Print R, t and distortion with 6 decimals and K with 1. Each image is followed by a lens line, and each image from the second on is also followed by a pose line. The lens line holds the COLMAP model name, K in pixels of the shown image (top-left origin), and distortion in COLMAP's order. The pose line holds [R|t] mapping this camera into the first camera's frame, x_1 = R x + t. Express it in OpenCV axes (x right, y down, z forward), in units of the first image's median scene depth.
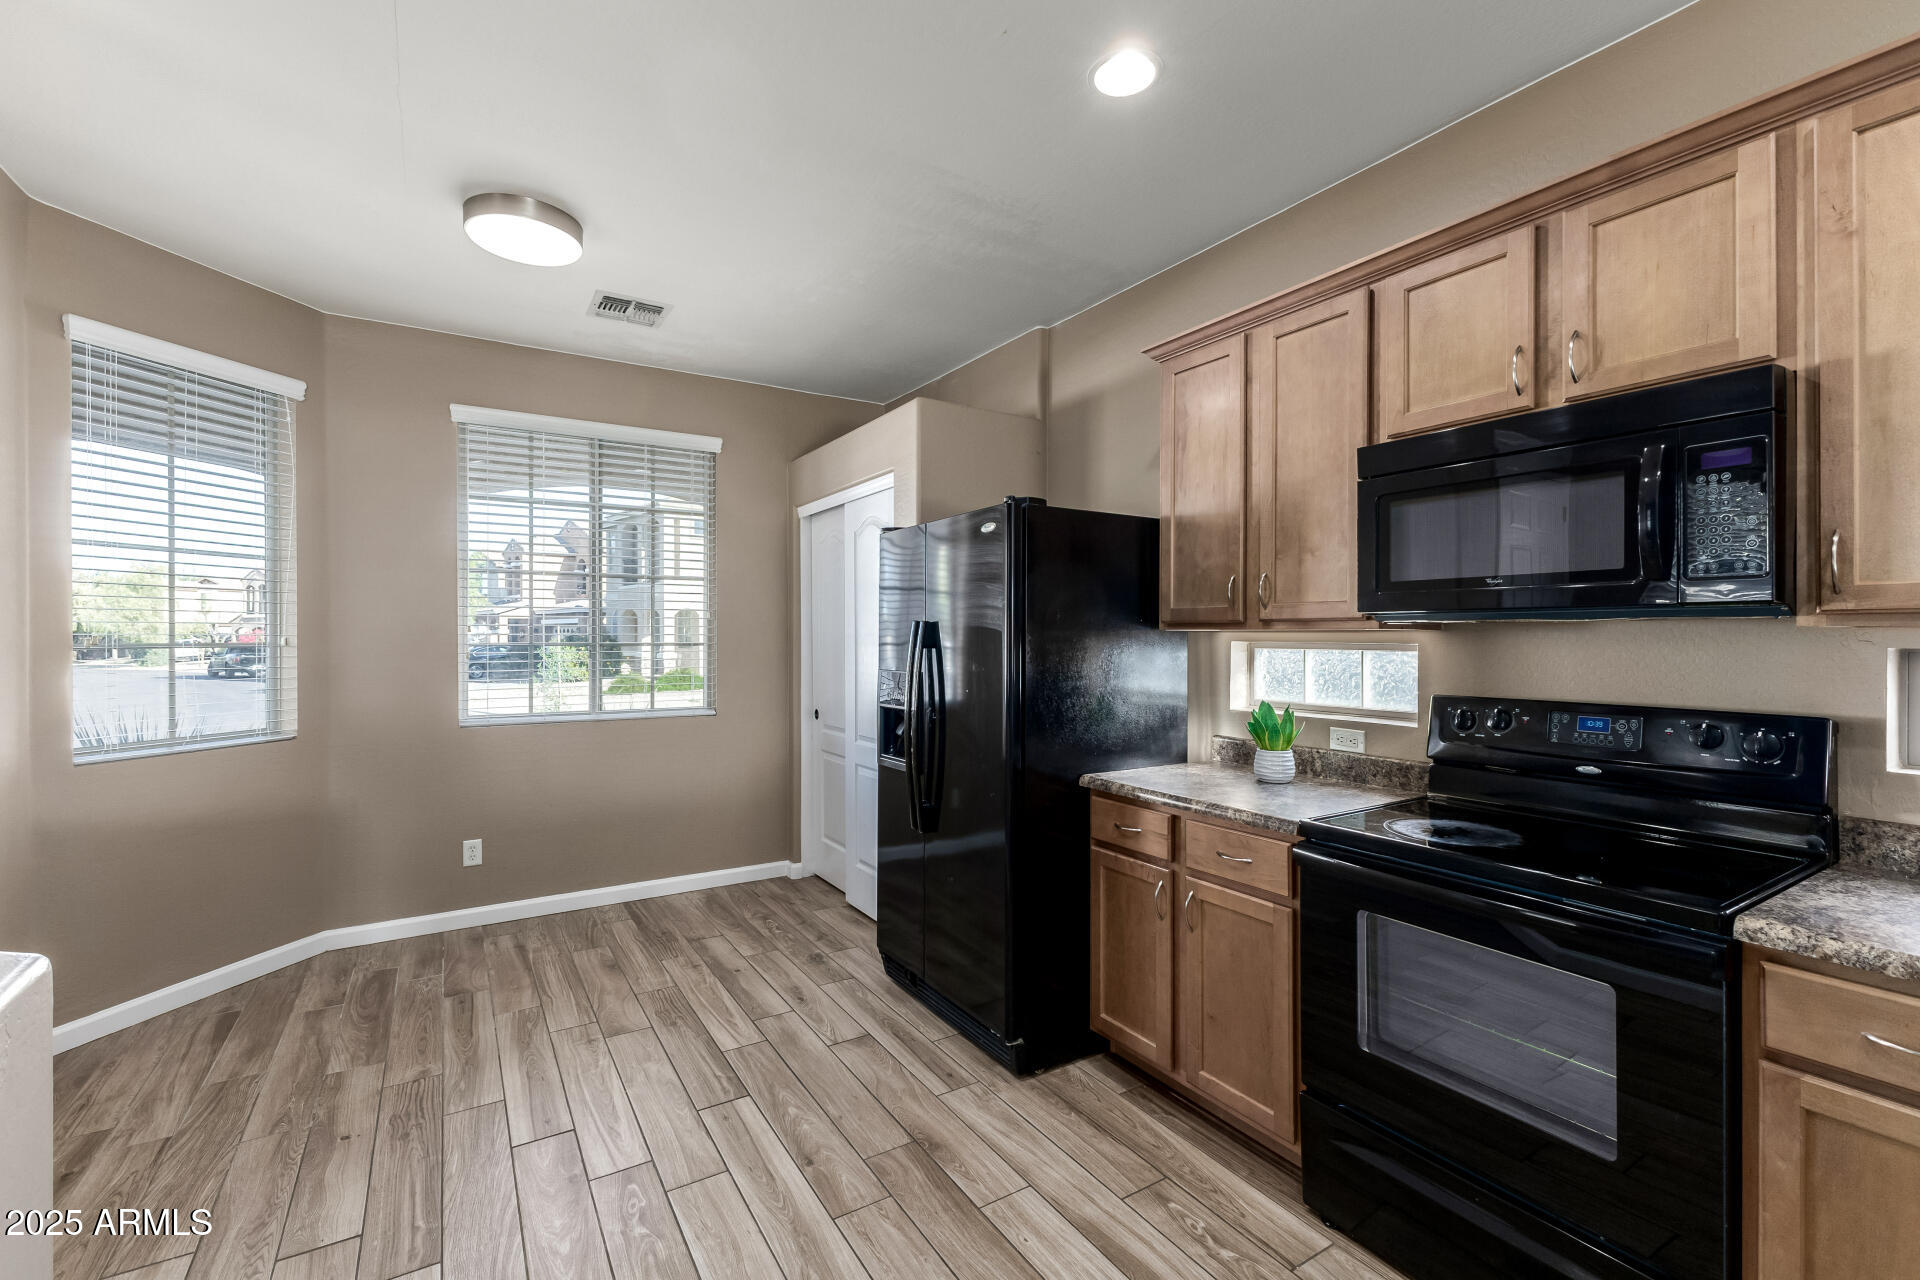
lens RADIAL K [[833.9, 0, 972.8], [0, 833.9, 638.7], [0, 0, 1]] dist [0.012428, -0.004102]
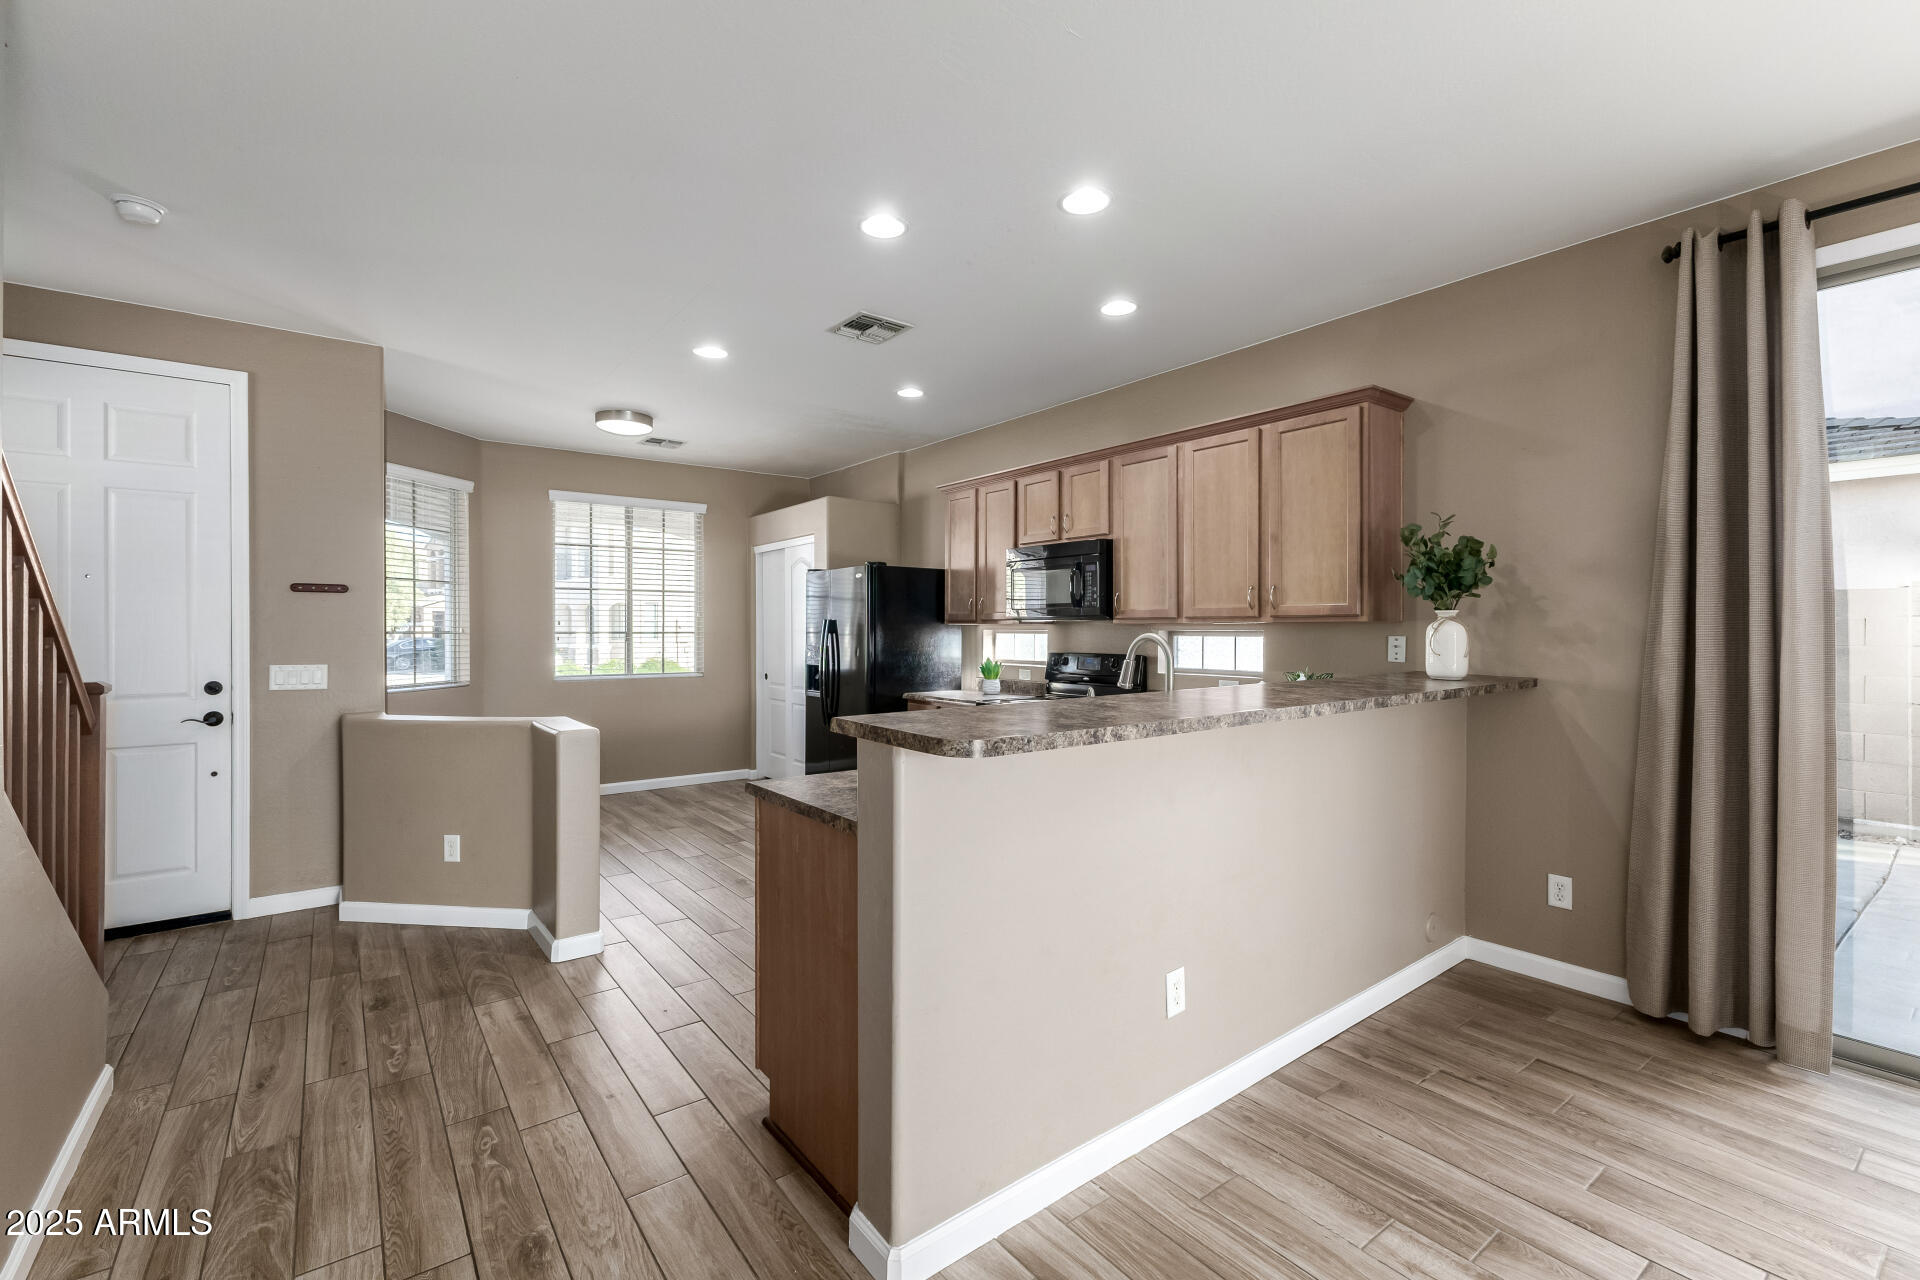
lens RADIAL K [[833.9, 0, 967.5], [0, 833.9, 632.8], [0, 0, 1]] dist [0.012428, -0.004102]
pose [[0.996653, -0.000871, 0.081747, 0.106347], [0.000748, 0.999999, 0.001538, 0.007385], [-0.081748, -0.001471, 0.996652, -0.995050]]
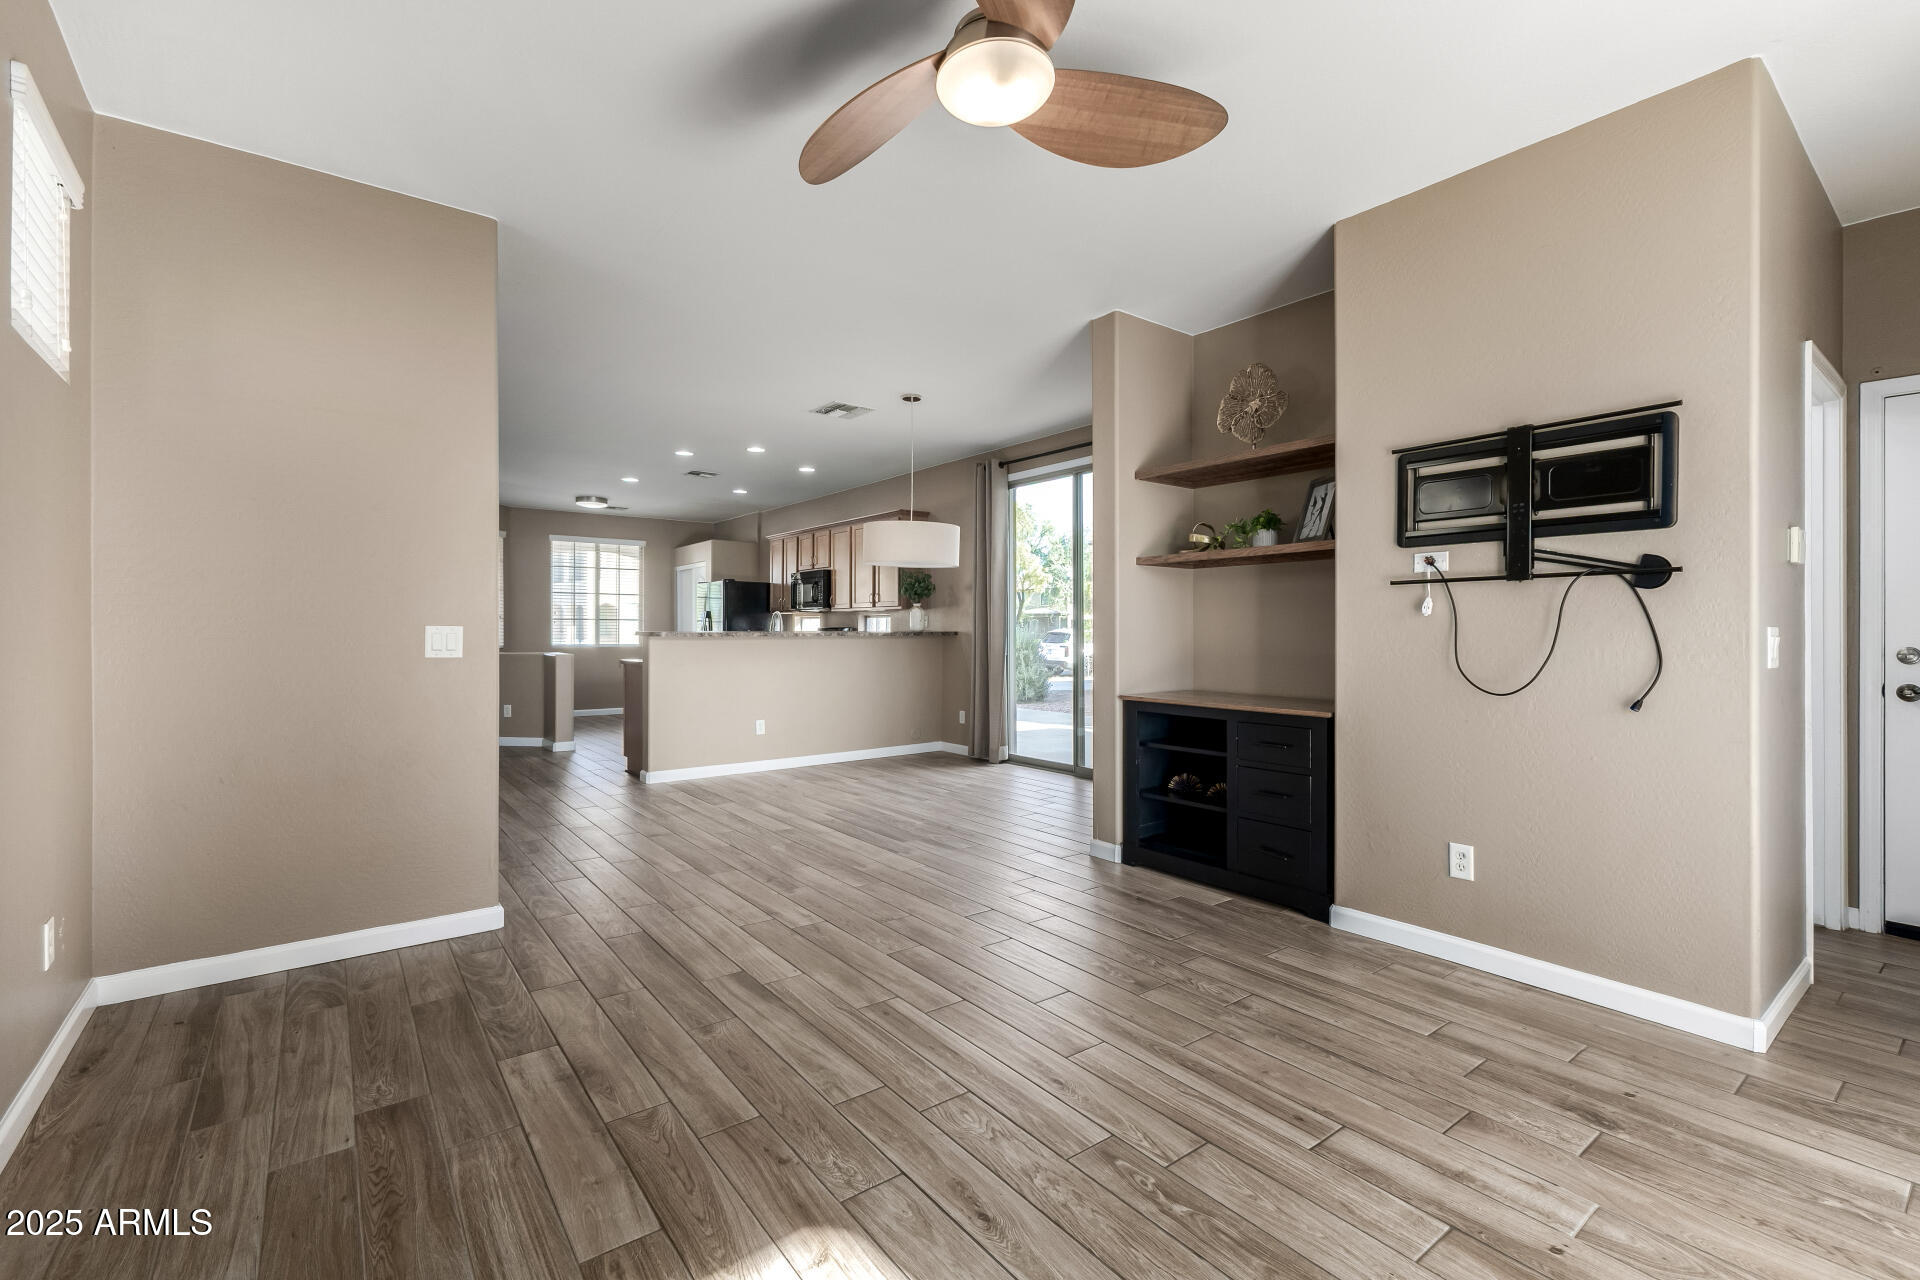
lens RADIAL K [[833.9, 0, 976.2], [0, 833.9, 640.2], [0, 0, 1]] dist [0.012428, -0.004102]
pose [[0.995342, -0.000514, 0.096405, 0.734262], [-0.000289, 0.999965, 0.008316, 0.074339], [-0.096406, -0.008305, 0.995307, -2.635277]]
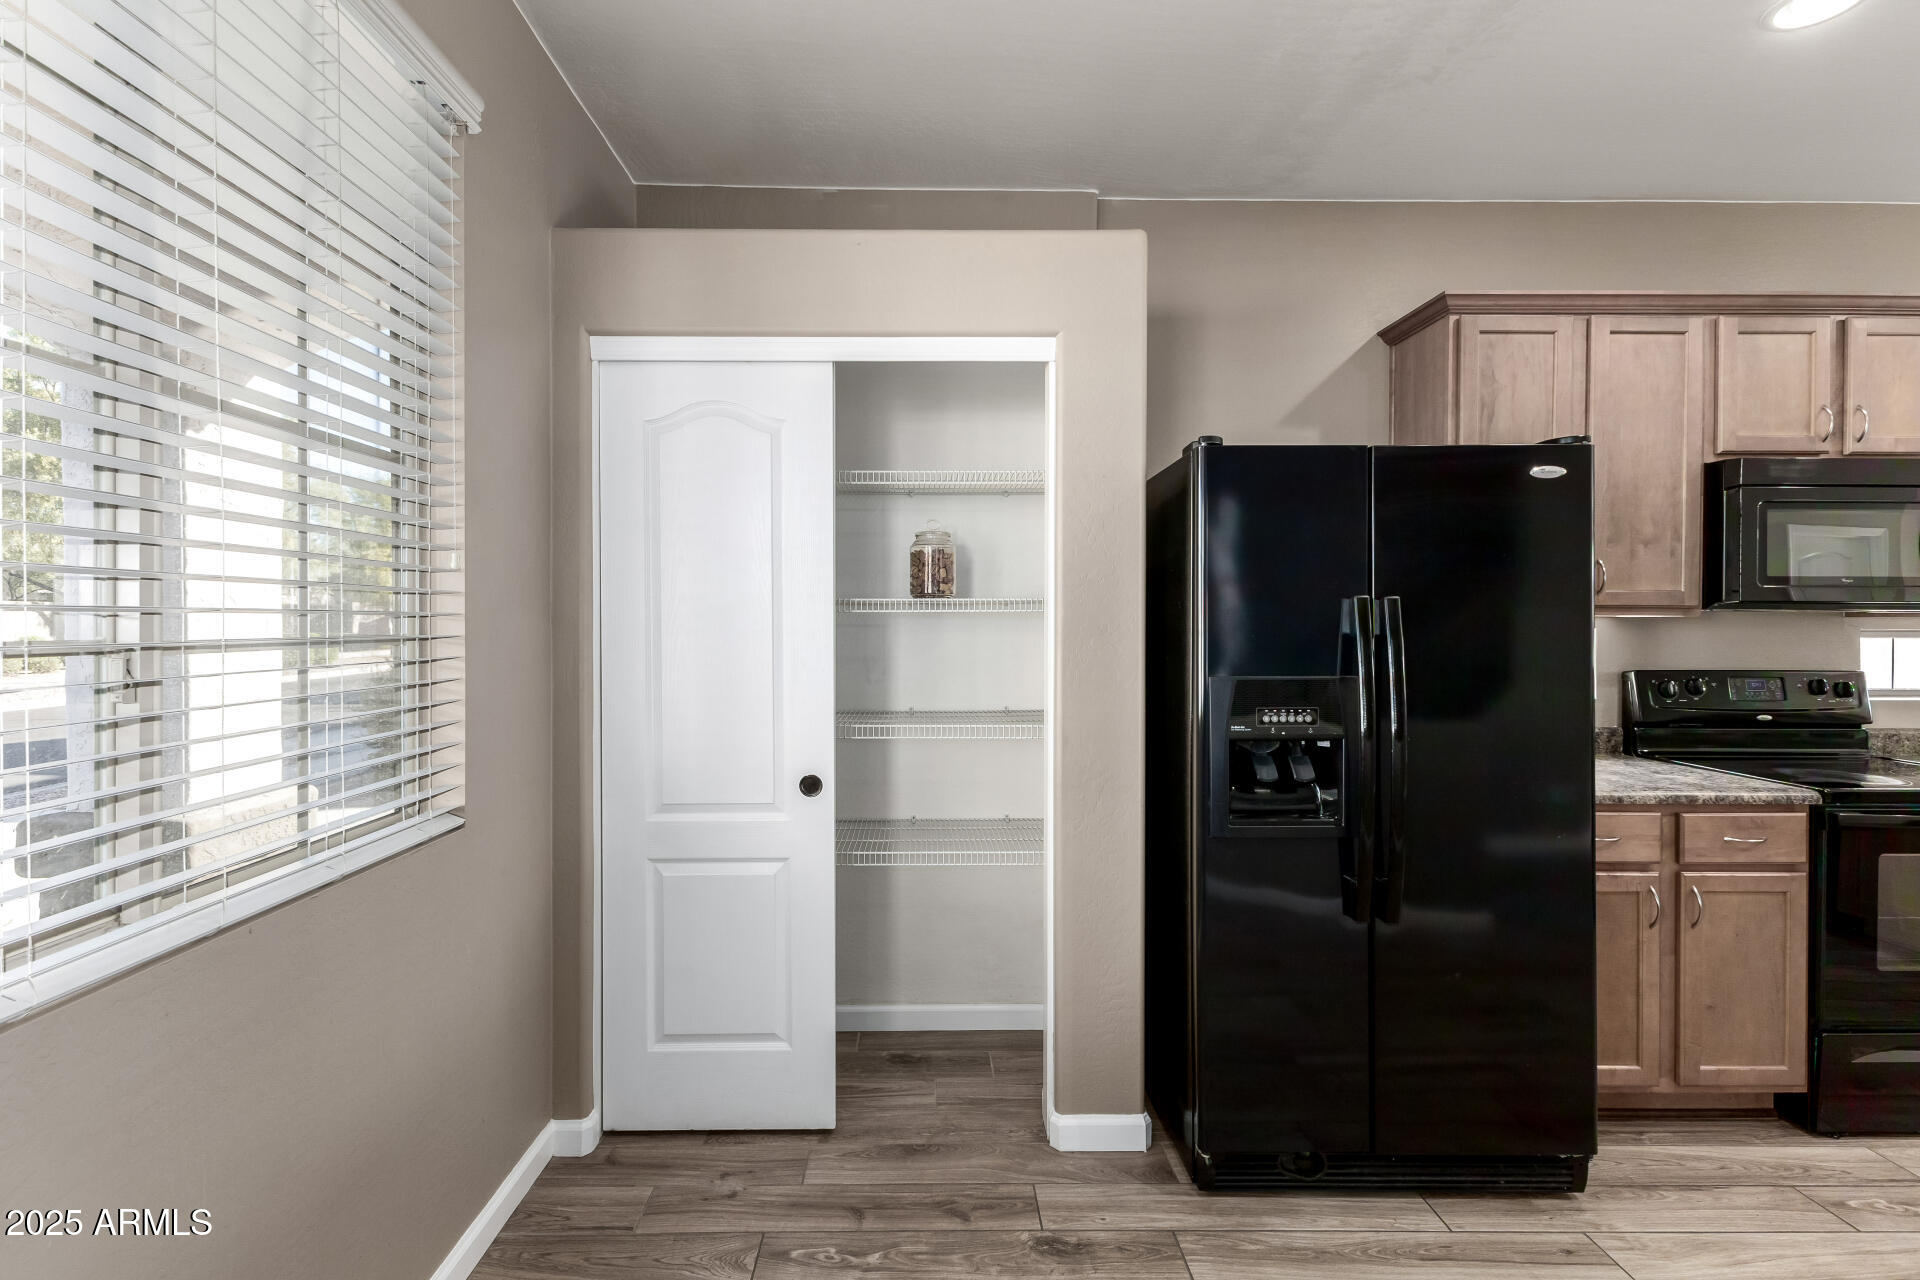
lens RADIAL K [[833.9, 0, 940.0], [0, 833.9, 627.8], [0, 0, 1]] dist [0.012428, -0.004102]
pose [[0.530734, -0.006724, 0.847512, -0.779139], [-0.001438, 0.999960, 0.008834, -0.002698], [-0.847537, -0.005907, 0.530703, 0.935418]]
